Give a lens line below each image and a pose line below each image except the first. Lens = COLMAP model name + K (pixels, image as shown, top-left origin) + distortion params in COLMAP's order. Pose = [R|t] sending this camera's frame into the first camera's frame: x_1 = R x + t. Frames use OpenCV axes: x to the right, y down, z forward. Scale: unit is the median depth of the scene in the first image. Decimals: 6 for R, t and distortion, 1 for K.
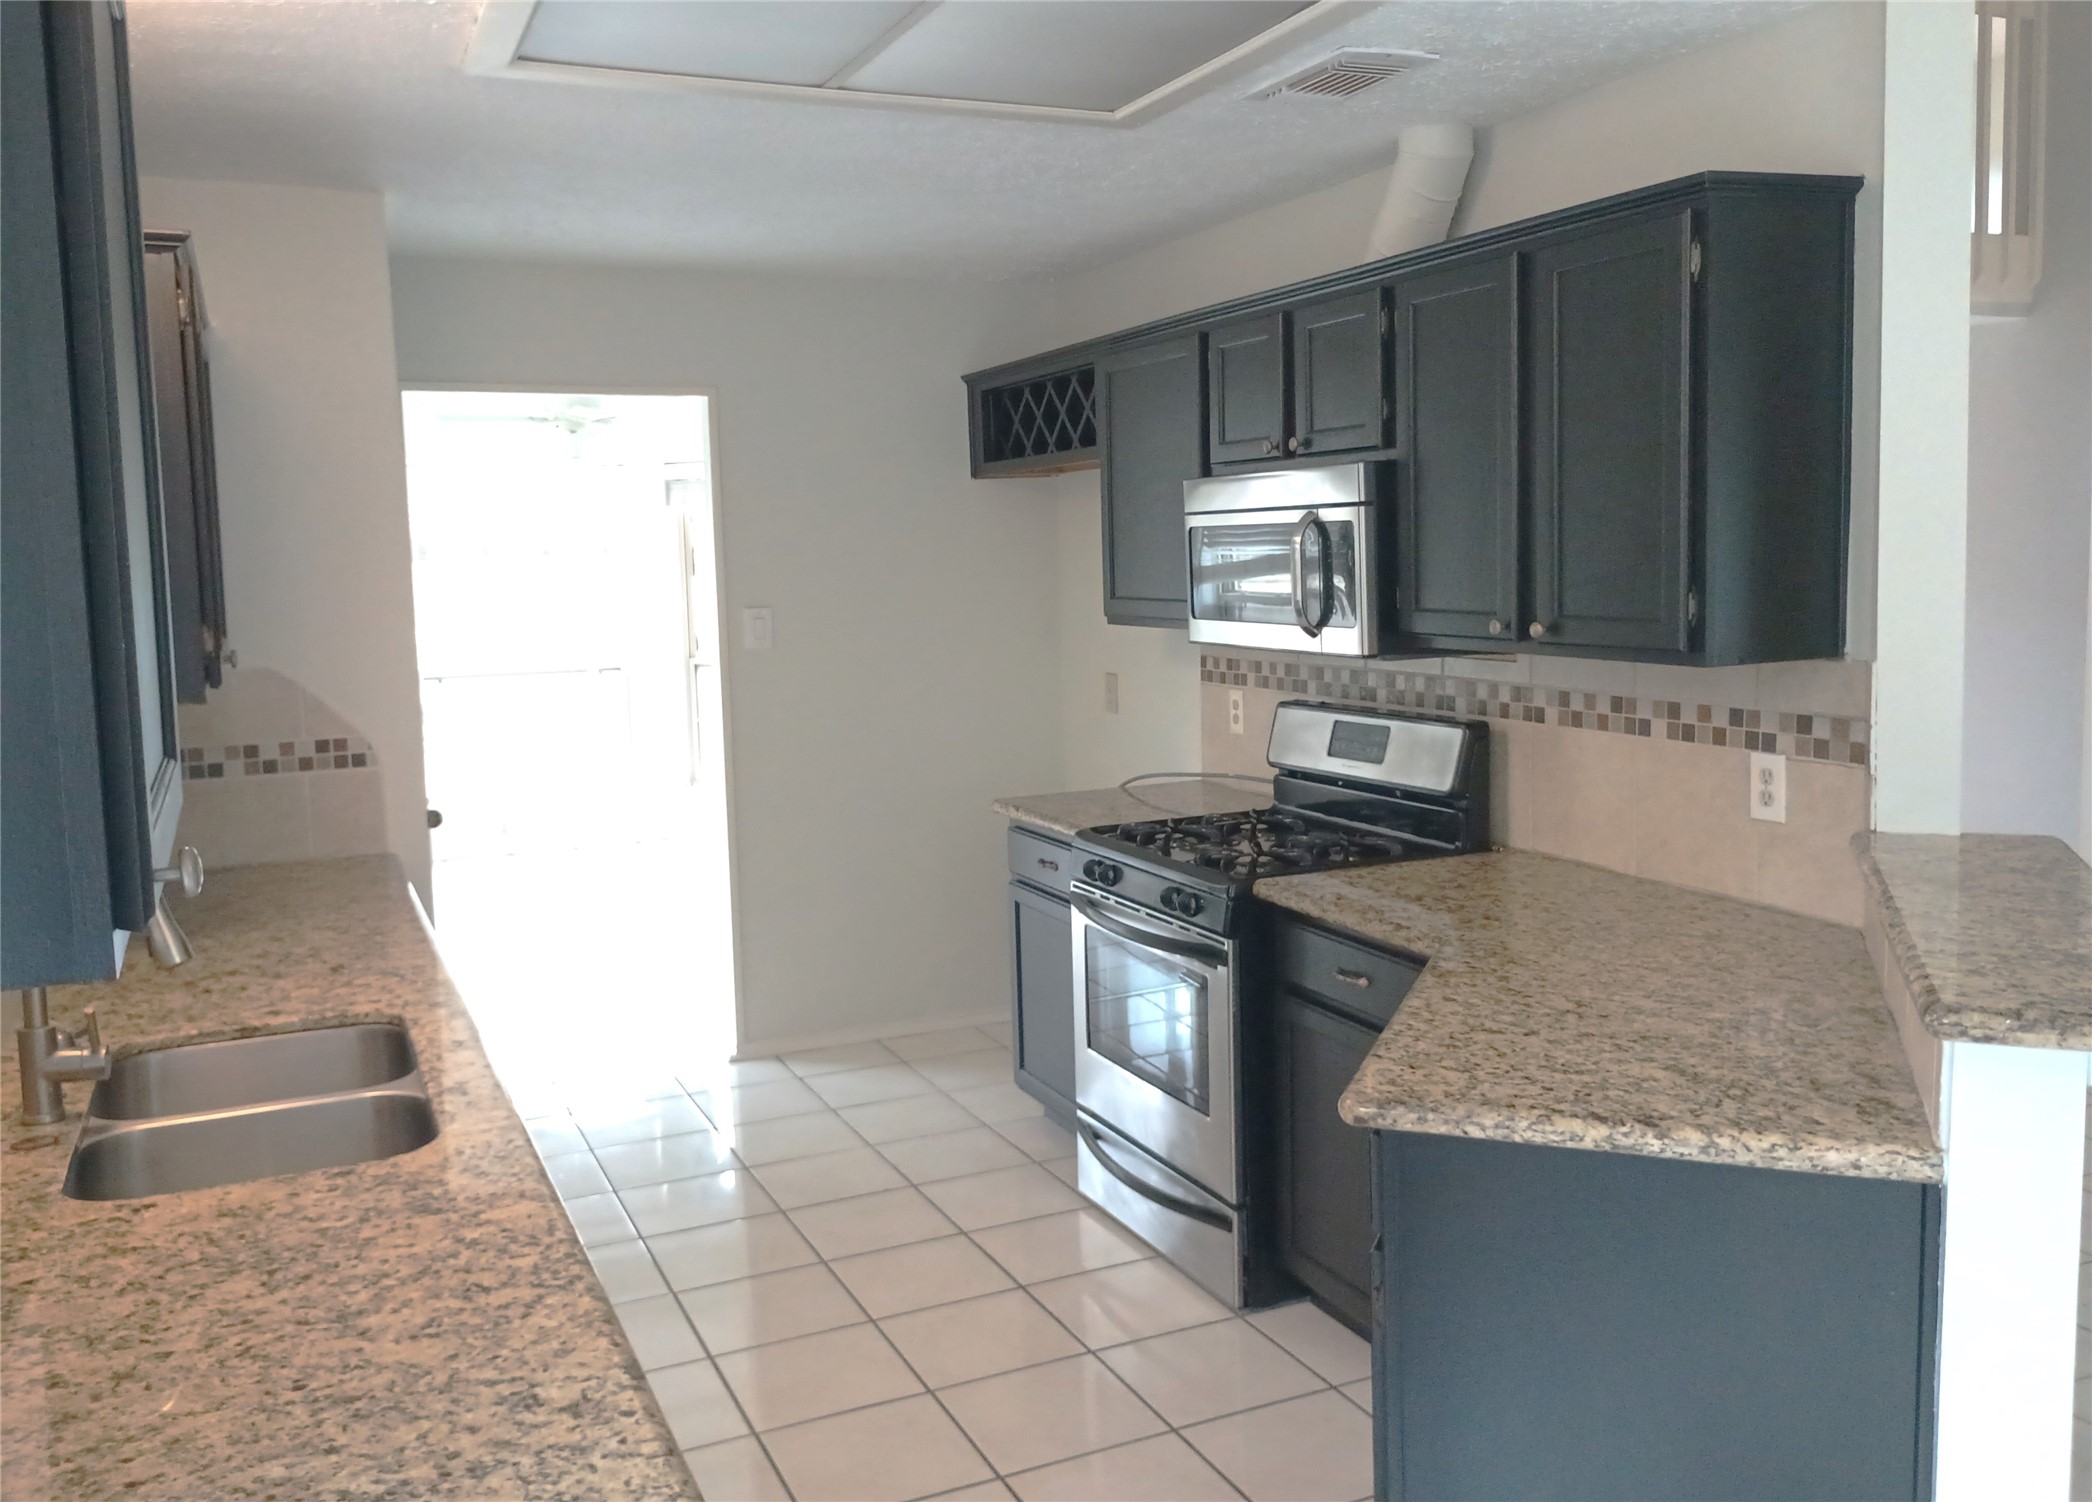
lens RADIAL K [[1707.6, 0, 1046.0], [0, 1707.6, 751.0], [0, 0, 1]] dist [-0.001808, -0.000677]
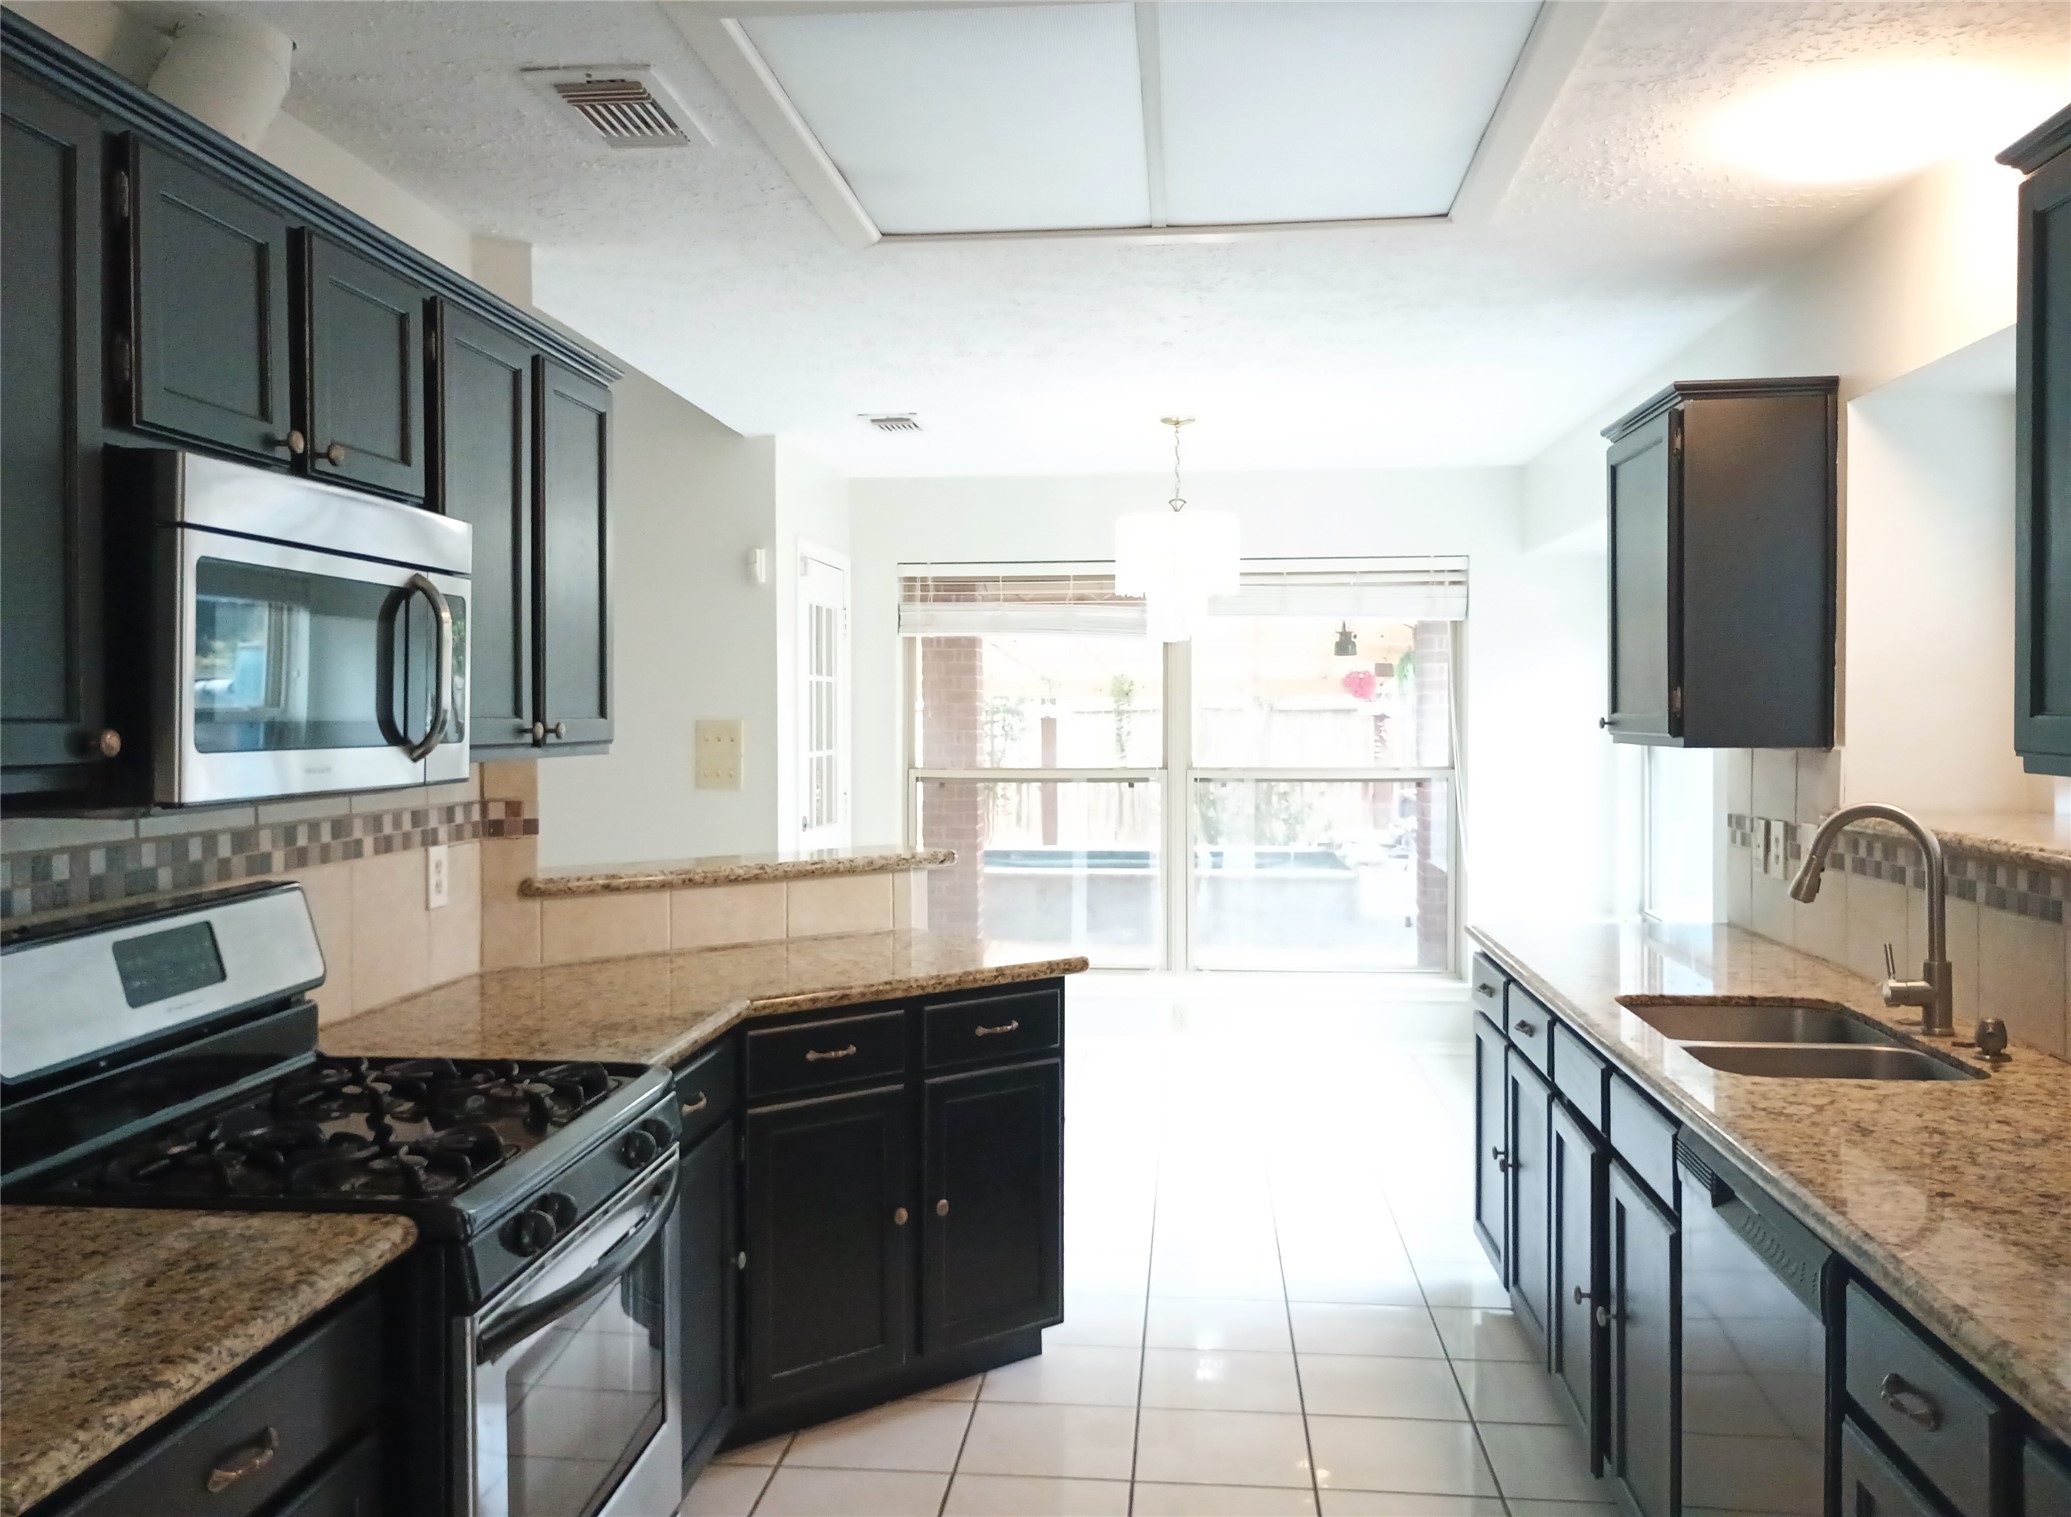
lens RADIAL K [[1667.9, 0, 1035.5], [0, 1667.9, 758.5], [0, 0, 1]] dist [-0.000663, -0.000515]
pose [[-0.862338, 0.008605, 0.506260, -0.368903], [0.079921, 0.989635, 0.119313, -0.123860], [-0.499986, 0.143349, -0.854087, 1.402668]]
